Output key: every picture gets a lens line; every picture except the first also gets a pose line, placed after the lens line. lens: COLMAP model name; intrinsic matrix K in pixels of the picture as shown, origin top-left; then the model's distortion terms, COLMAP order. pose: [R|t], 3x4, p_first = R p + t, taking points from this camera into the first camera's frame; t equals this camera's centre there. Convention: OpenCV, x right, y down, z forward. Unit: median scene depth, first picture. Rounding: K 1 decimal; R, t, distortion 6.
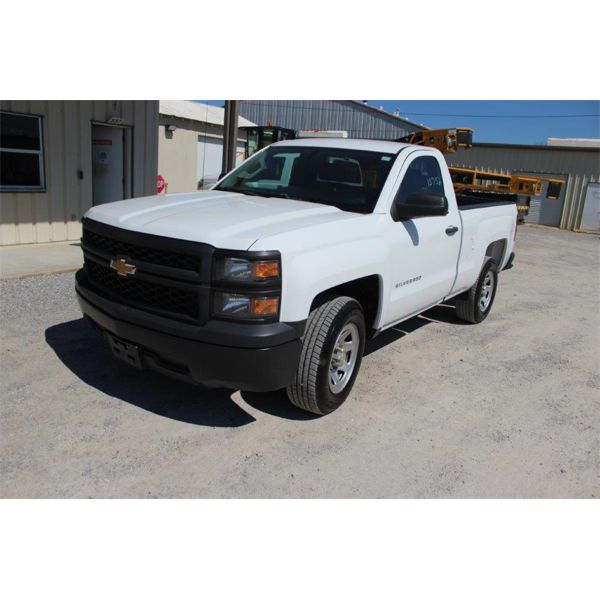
lens RADIAL K [[546.2, 0, 304.4], [0, 546.2, 301.1], [0, 0, 1]] dist [-0.092848, 0.000000]
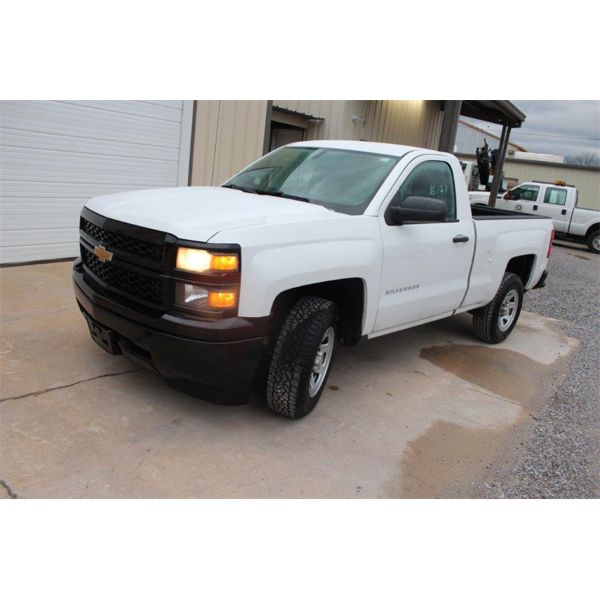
lens RADIAL K [[546.2, 0, 300.0], [0, 546.2, 298.5], [0, 0, 1]] dist [-0.092848, 0.000000]
pose [[0.988968, 0.071903, -0.129507, 0.142431], [-0.074467, 0.997110, -0.015057, 0.008388], [0.128050, 0.024535, 0.991464, 0.026436]]
